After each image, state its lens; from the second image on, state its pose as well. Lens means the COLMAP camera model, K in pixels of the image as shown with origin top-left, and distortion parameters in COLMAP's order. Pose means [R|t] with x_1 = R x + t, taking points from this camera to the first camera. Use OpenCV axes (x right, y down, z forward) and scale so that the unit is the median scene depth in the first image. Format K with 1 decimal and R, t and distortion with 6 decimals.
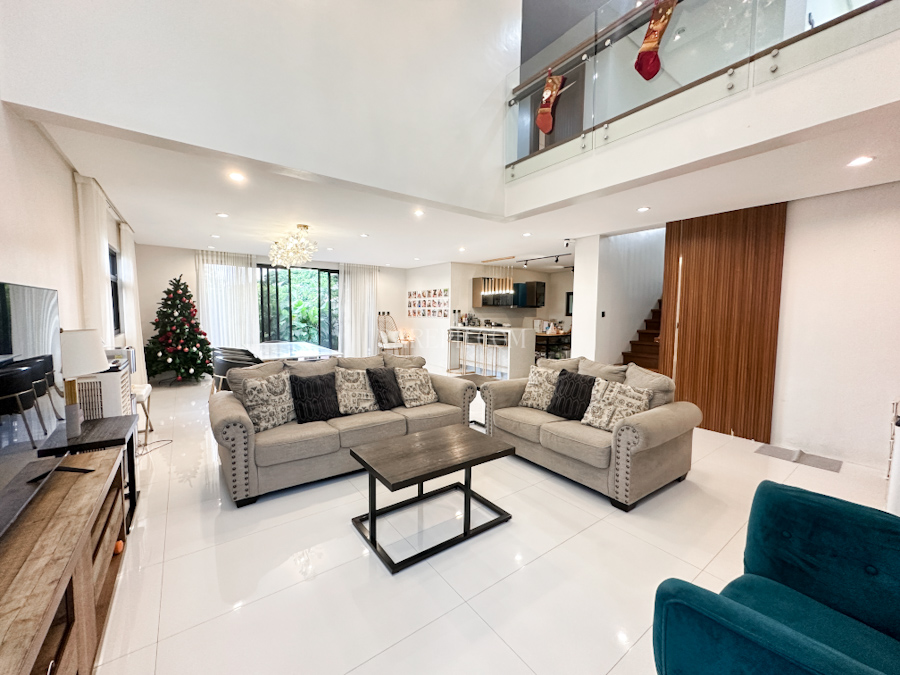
lens RADIAL K [[359.9, 0, 452.1], [0, 359.9, 335.9], [0, 0, 1]] dist [-0.003222, 0.000149]
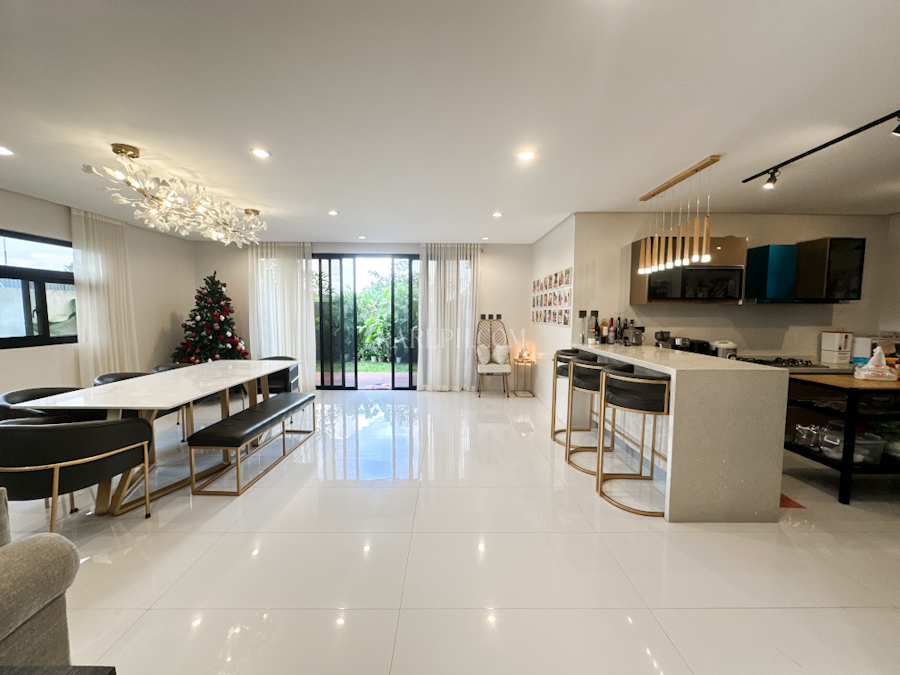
lens RADIAL K [[359.9, 0, 450.9], [0, 359.9, 335.1], [0, 0, 1]] dist [-0.003222, 0.000149]
pose [[0.805770, 0.032164, -0.591355, 0.148905], [-0.036202, 0.999332, 0.005026, -0.033425], [0.591122, 0.017359, 0.806396, 0.481805]]
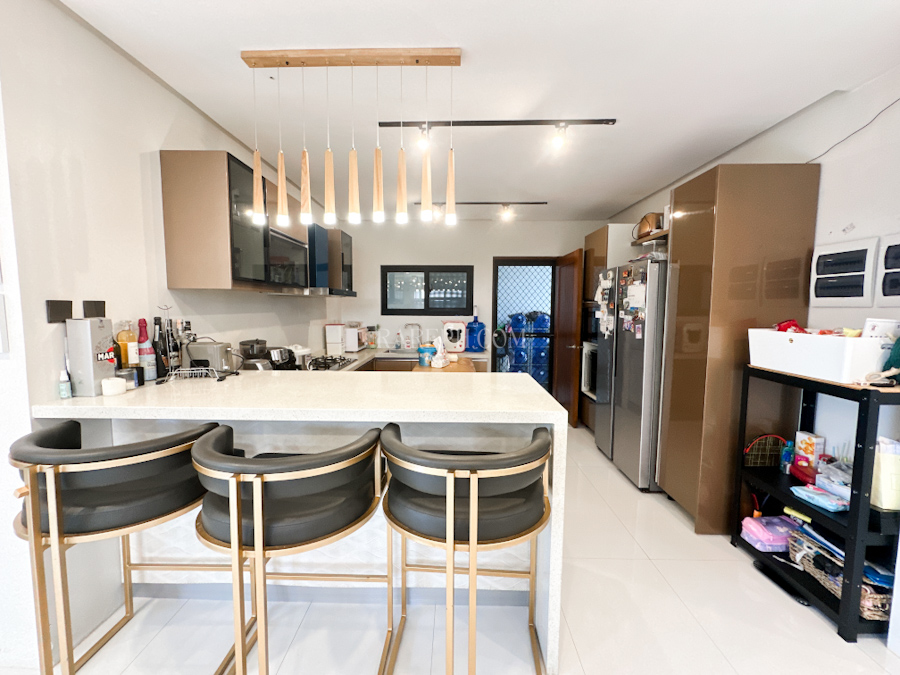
lens RADIAL K [[359.9, 0, 449.7], [0, 359.9, 336.3], [0, 0, 1]] dist [-0.003222, 0.000149]
pose [[0.601716, -0.075916, 0.795094, -0.016141], [0.063465, 0.996870, 0.047152, -0.050849], [-0.796185, 0.022089, 0.604650, 0.740451]]
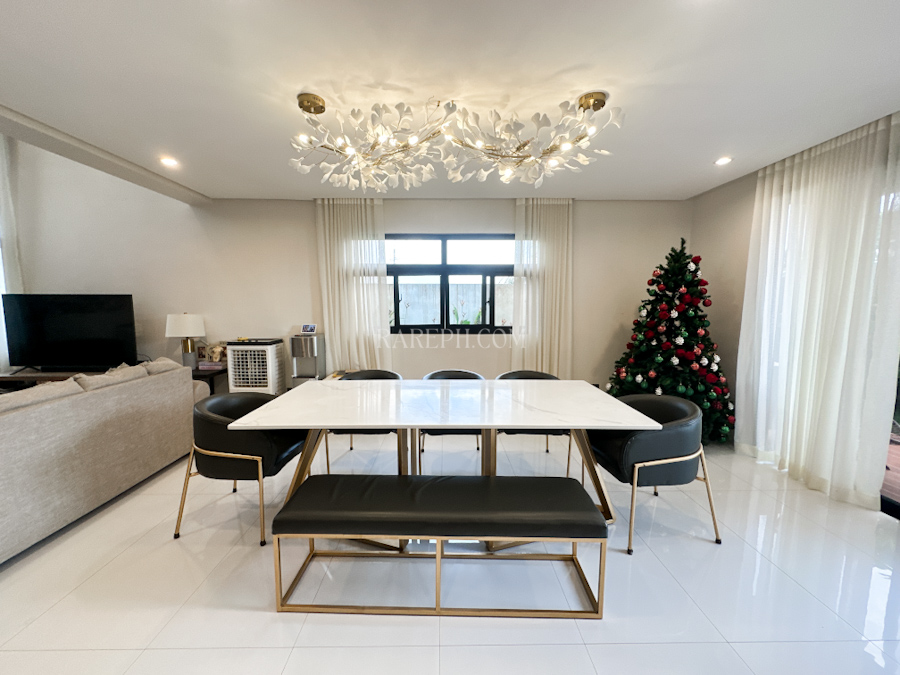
lens RADIAL K [[359.9, 0, 449.8], [0, 359.9, 337.0], [0, 0, 1]] dist [-0.003222, 0.000149]
pose [[-0.598372, 0.063618, -0.798689, -0.091886], [-0.062857, 0.990043, 0.125951, -0.054426], [0.798749, 0.125569, -0.588415, 0.786027]]
